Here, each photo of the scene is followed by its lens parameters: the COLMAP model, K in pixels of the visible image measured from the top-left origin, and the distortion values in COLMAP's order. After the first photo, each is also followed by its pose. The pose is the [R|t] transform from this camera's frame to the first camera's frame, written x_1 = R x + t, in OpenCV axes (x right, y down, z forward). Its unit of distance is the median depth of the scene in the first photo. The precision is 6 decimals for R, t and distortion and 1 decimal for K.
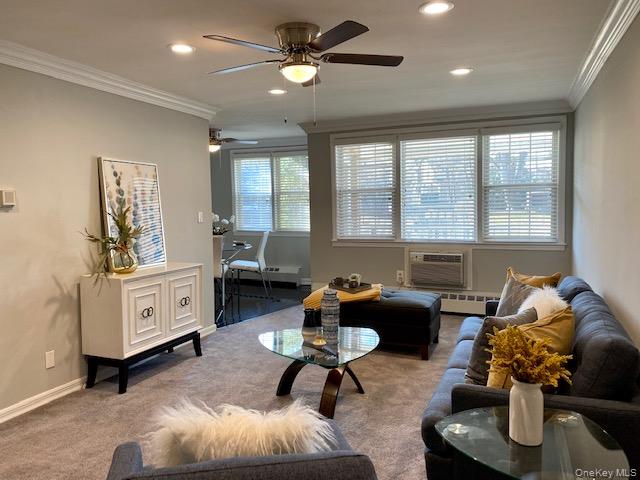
lens RADIAL K [[483.3, 0, 320.0], [0, 483.3, 240.0], [0, 0, 1]] dist [0.043796, 0.000581]
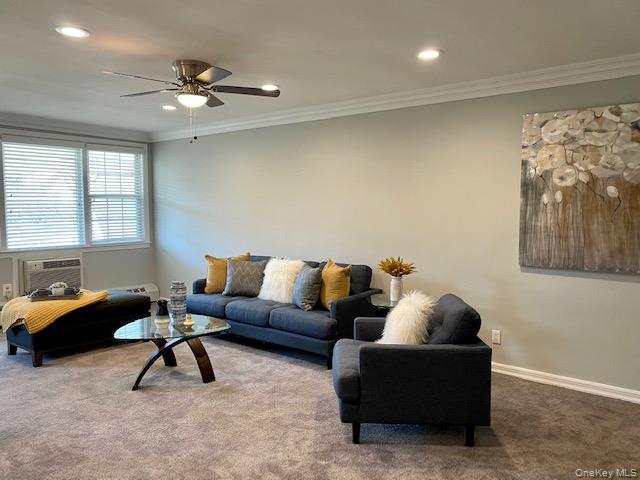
lens RADIAL K [[483.3, 0, 320.0], [0, 483.3, 240.0], [0, 0, 1]] dist [0.043796, 0.000581]
pose [[0.276550, -0.048619, 0.959769, -0.584977], [0.079014, 0.996488, 0.027712, 0.002445], [-0.957746, 0.068171, 0.279420, 0.187730]]
